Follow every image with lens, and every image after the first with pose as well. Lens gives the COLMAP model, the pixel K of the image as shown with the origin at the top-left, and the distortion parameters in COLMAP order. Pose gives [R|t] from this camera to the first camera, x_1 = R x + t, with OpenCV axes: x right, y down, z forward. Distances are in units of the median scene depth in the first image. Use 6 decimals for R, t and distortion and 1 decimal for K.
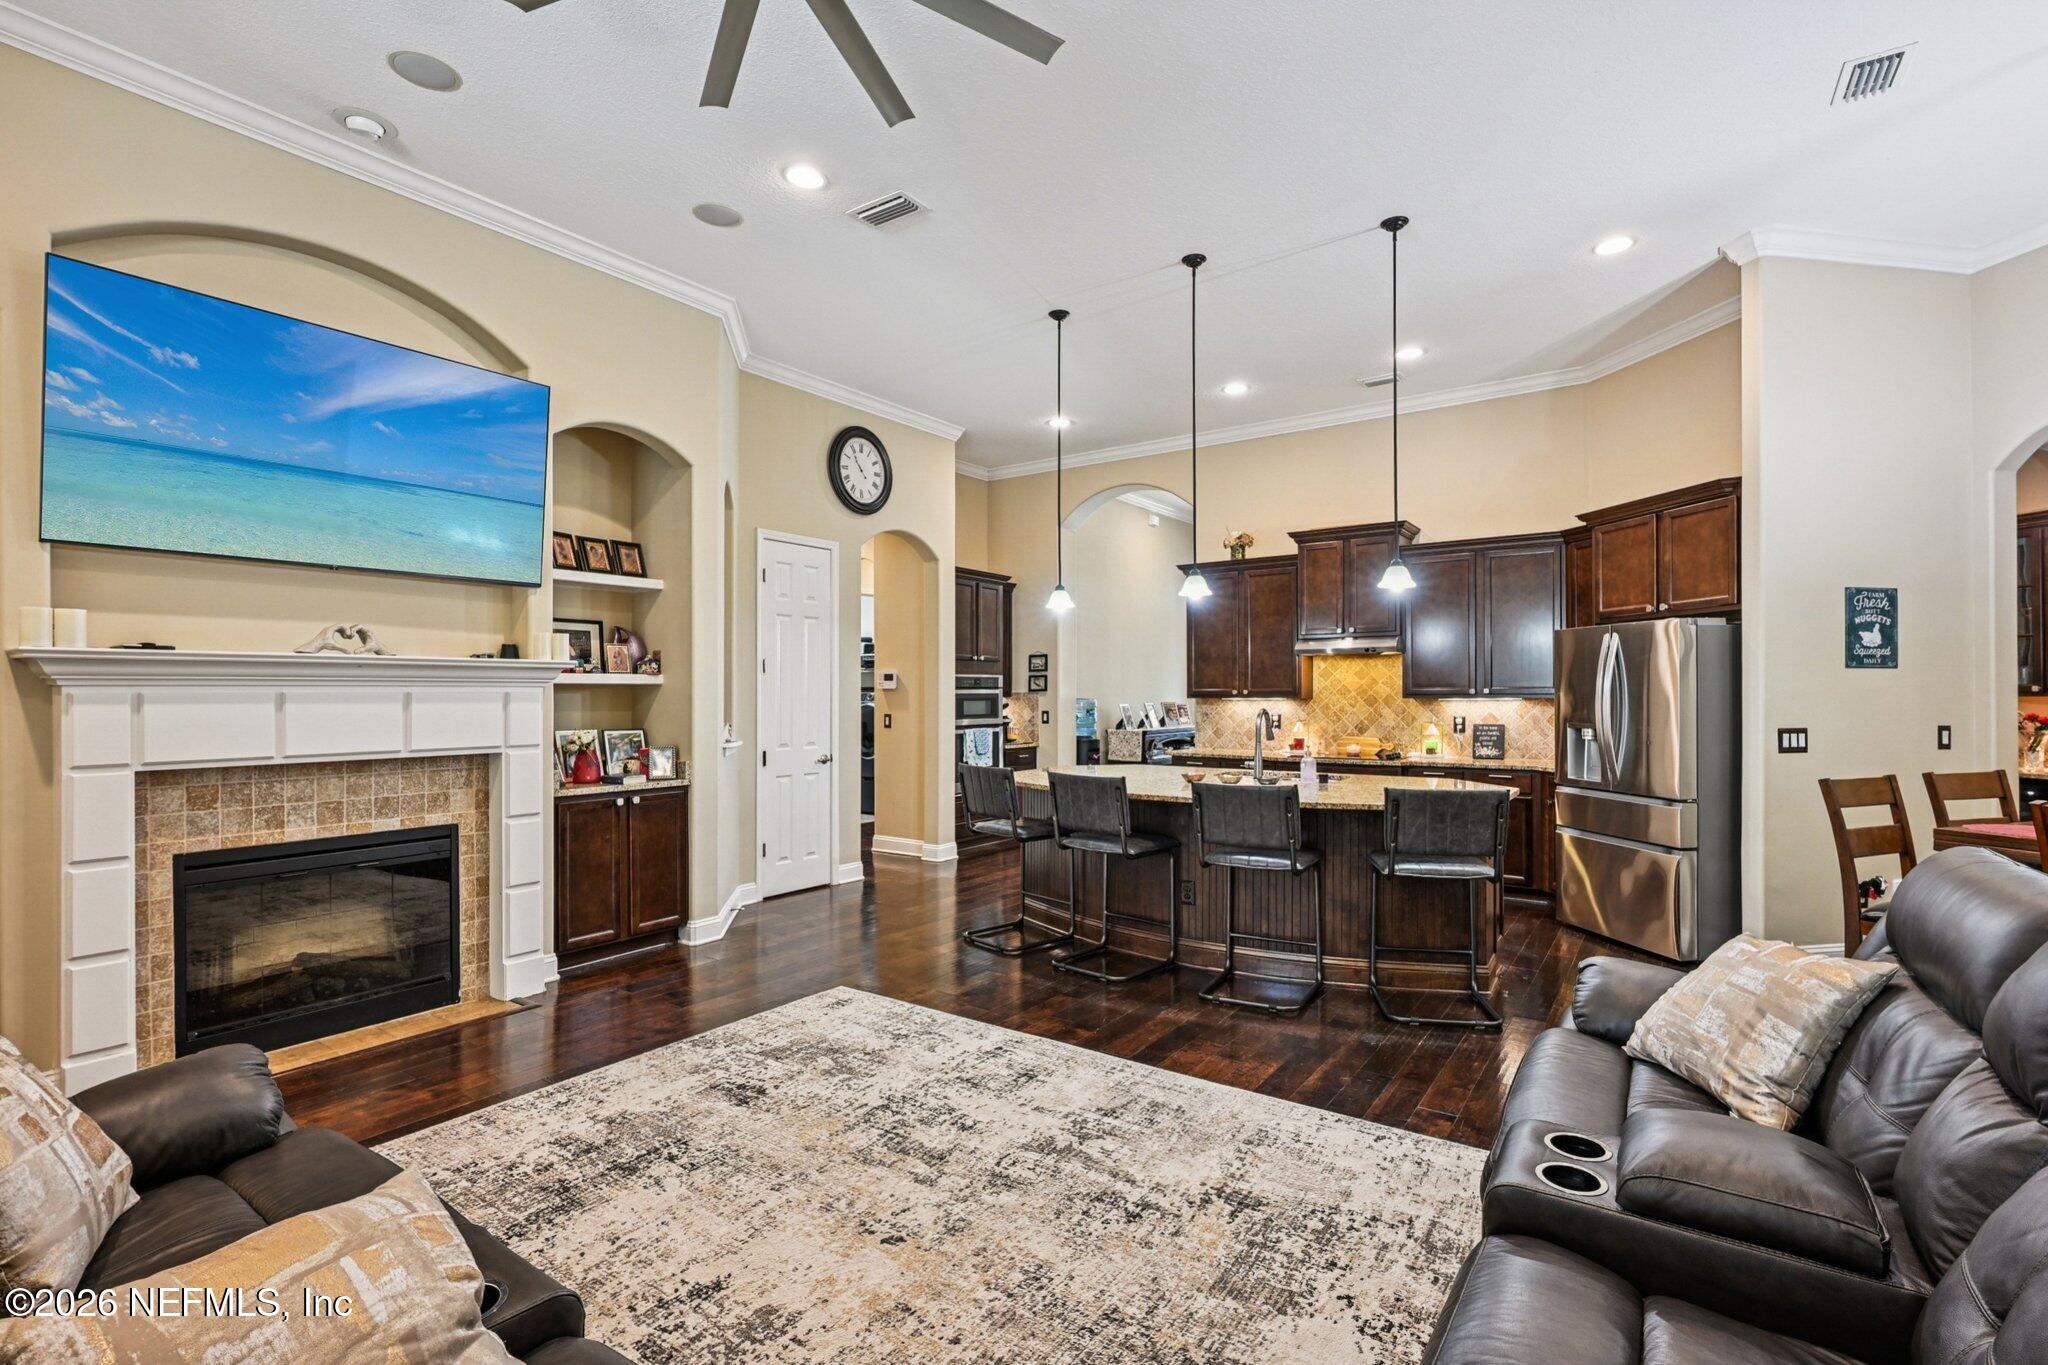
lens RADIAL K [[924.0, 0, 1031.1], [0, 924.0, 695.6], [0, 0, 1]] dist [0.000063, -0.001747]
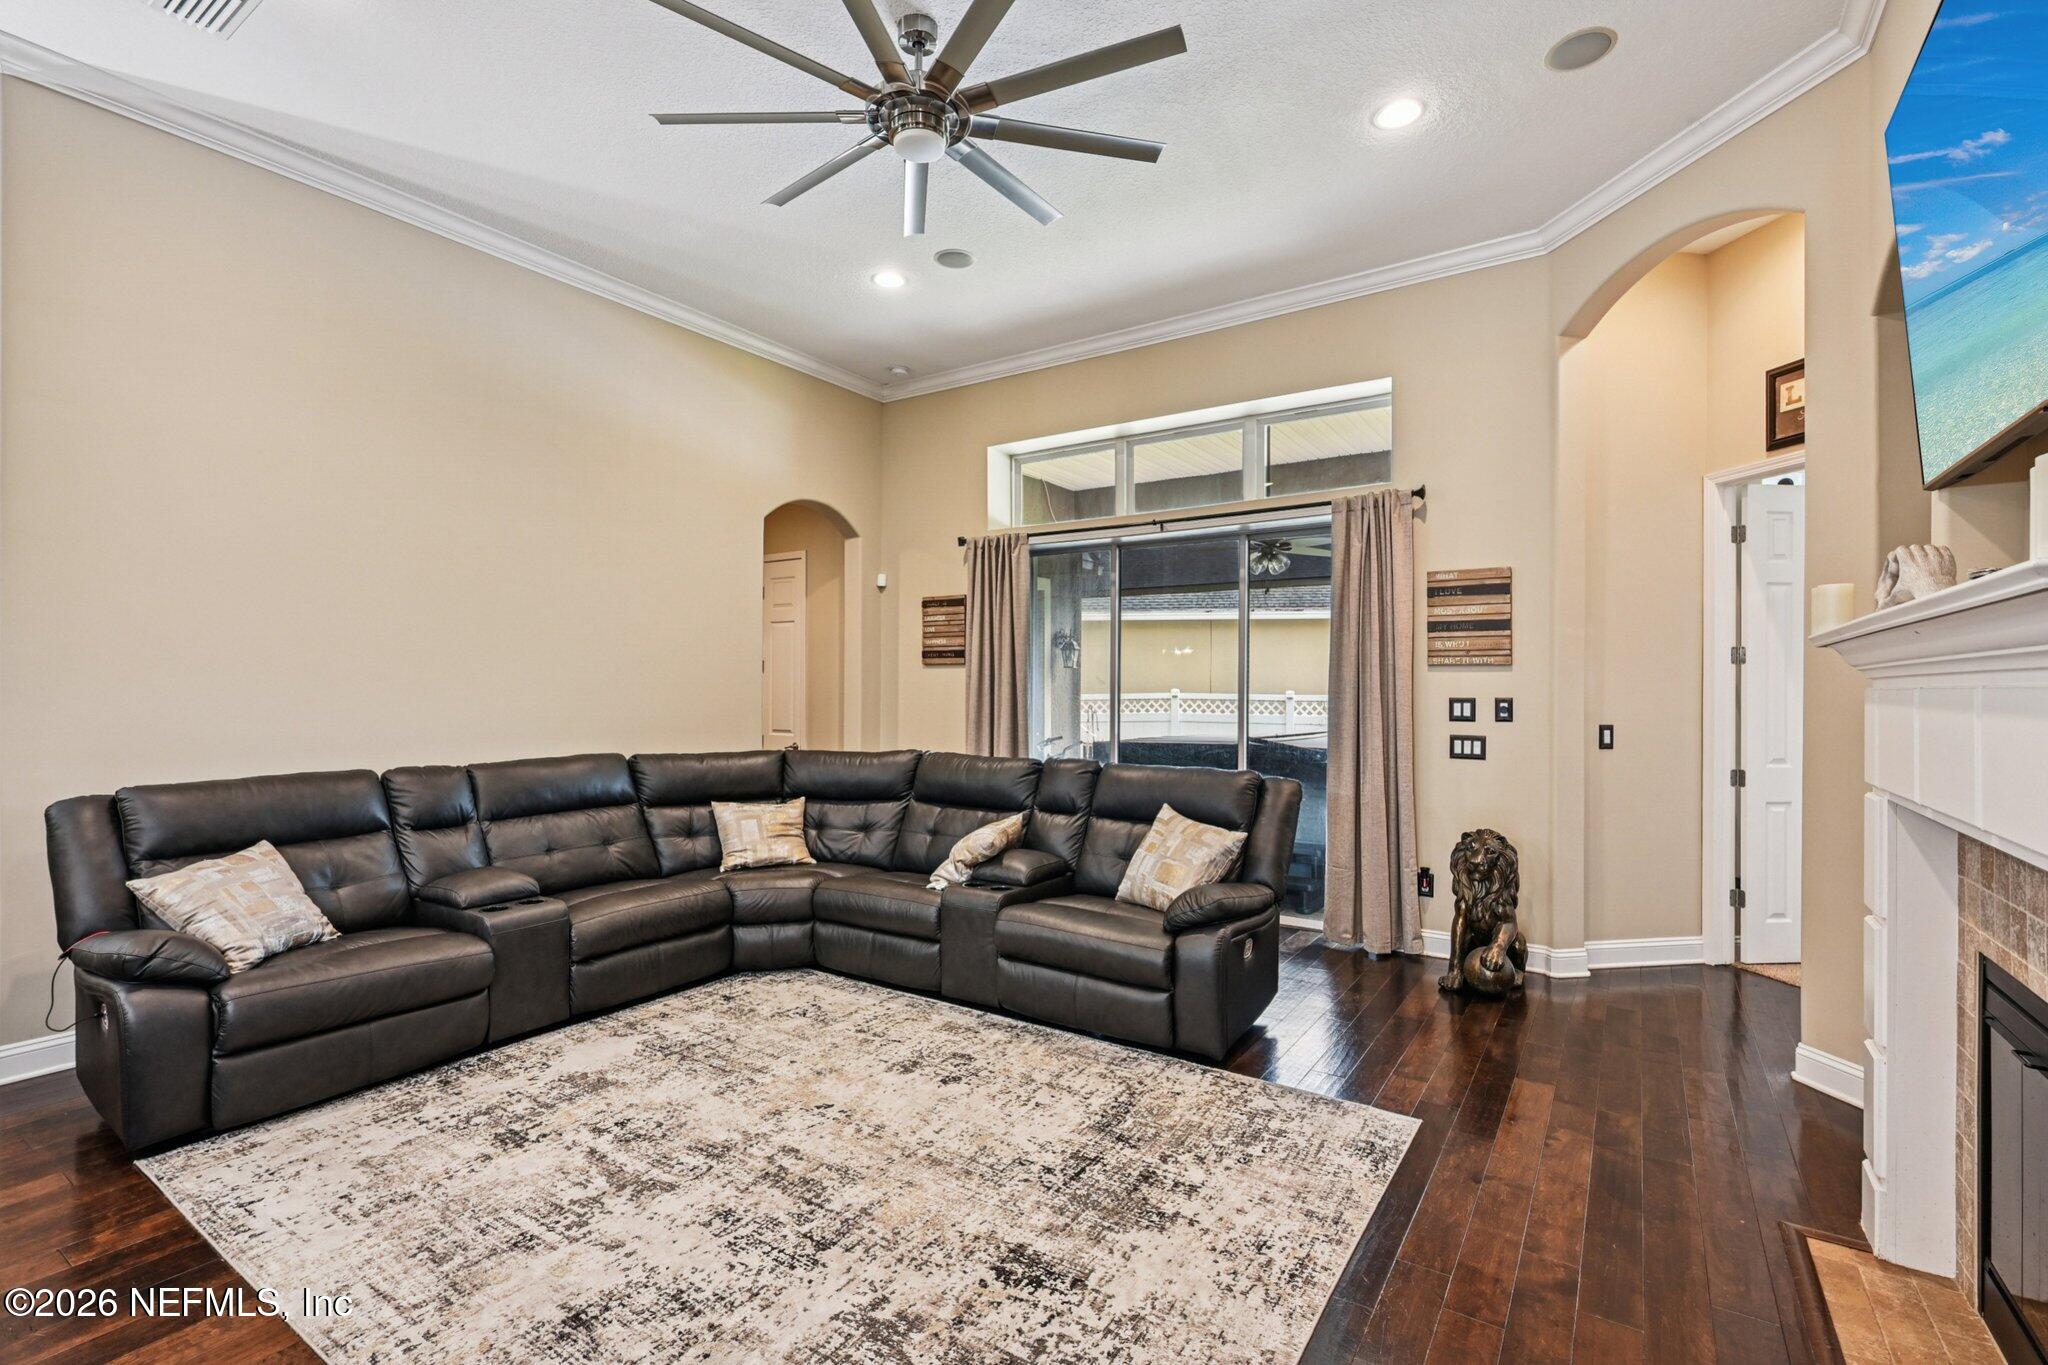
lens RADIAL K [[924.0, 0, 1034.5], [0, 924.0, 689.4], [0, 0, 1]] dist [0.000063, -0.001747]
pose [[-0.999472, 0.000959, -0.032477, -0.203293], [0.000701, 0.999968, 0.007952, -0.005730], [0.032483, 0.007925, -0.999441, 1.159217]]
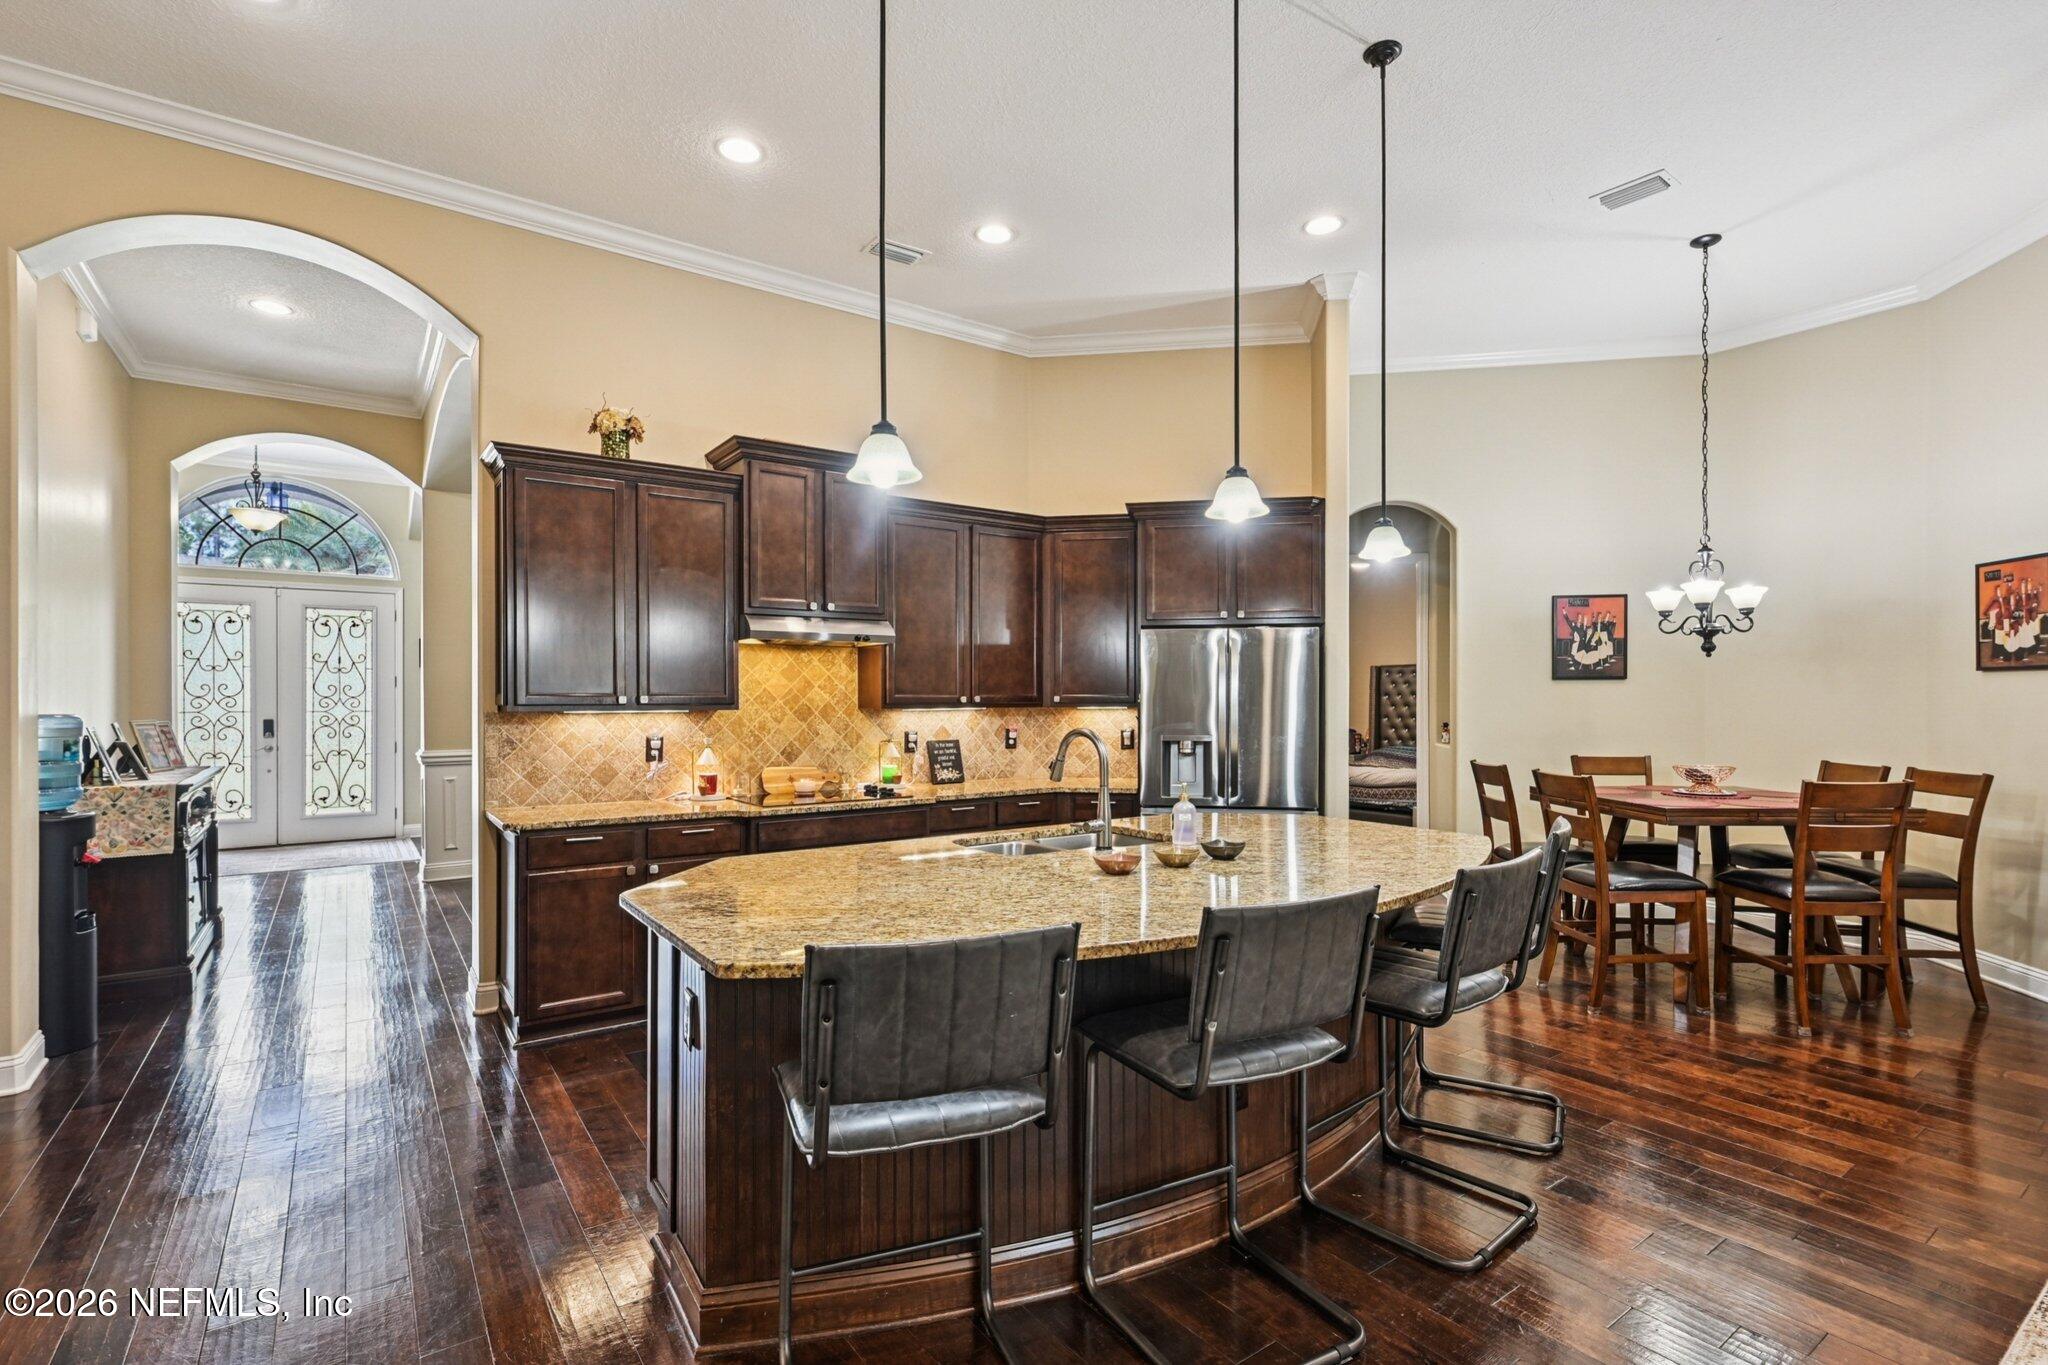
lens RADIAL K [[953.9, 0, 1030.0], [0, 953.9, 693.6], [0, 0, 1]] dist [0.002761, -0.002477]
pose [[0.329451, 0.007773, 0.944141, -0.382020], [0.003097, 0.999952, -0.009313, -0.002024], [-0.944168, 0.005992, 0.329411, 0.959199]]
